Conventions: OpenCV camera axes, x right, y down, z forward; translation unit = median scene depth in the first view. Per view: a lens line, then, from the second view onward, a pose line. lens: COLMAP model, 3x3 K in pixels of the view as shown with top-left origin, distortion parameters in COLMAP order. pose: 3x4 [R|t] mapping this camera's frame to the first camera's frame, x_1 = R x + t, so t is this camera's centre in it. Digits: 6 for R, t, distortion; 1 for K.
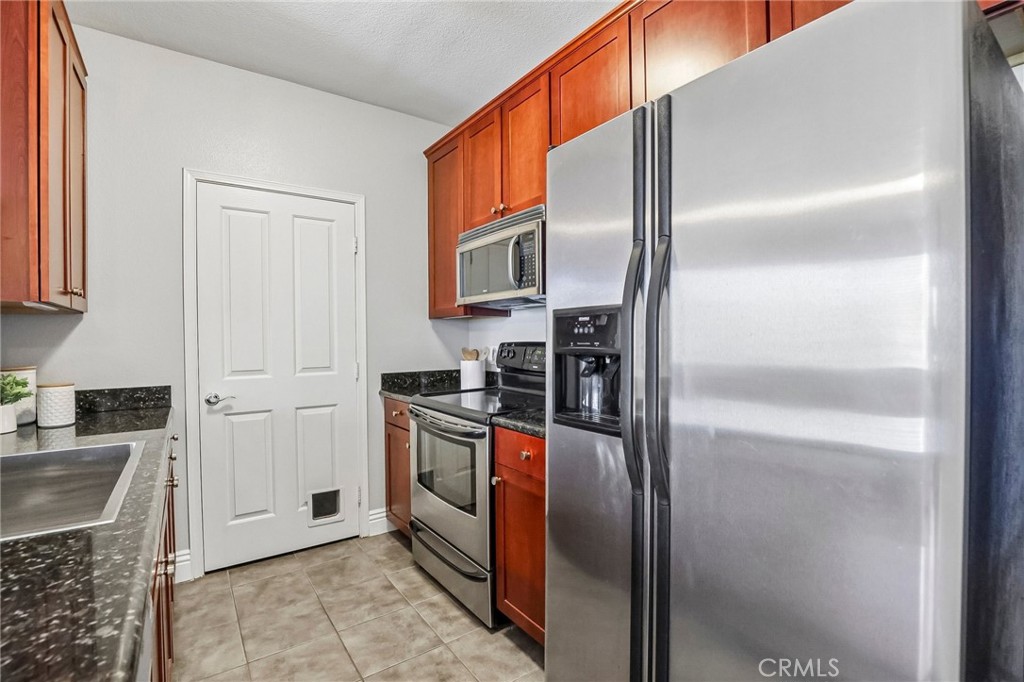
lens RADIAL K [[467.7, 0, 514.9], [0, 467.7, 336.6], [0, 0, 1]] dist [-0.019177, 0.000797]
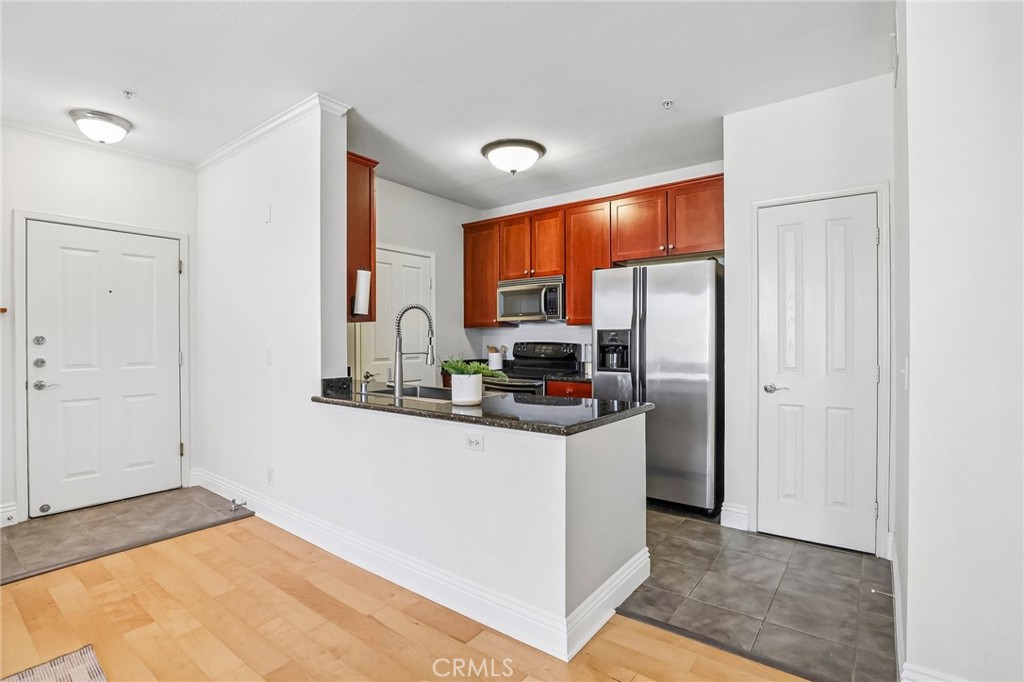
lens RADIAL K [[492.4, 0, 508.5], [0, 492.4, 342.6], [0, 0, 1]] dist [-0.002798, -0.000820]
pose [[0.957930, 0.005484, 0.286950, -0.671765], [-0.006772, 0.999971, 0.003497, 0.007032], [-0.286923, -0.005293, 0.957939, -0.866921]]
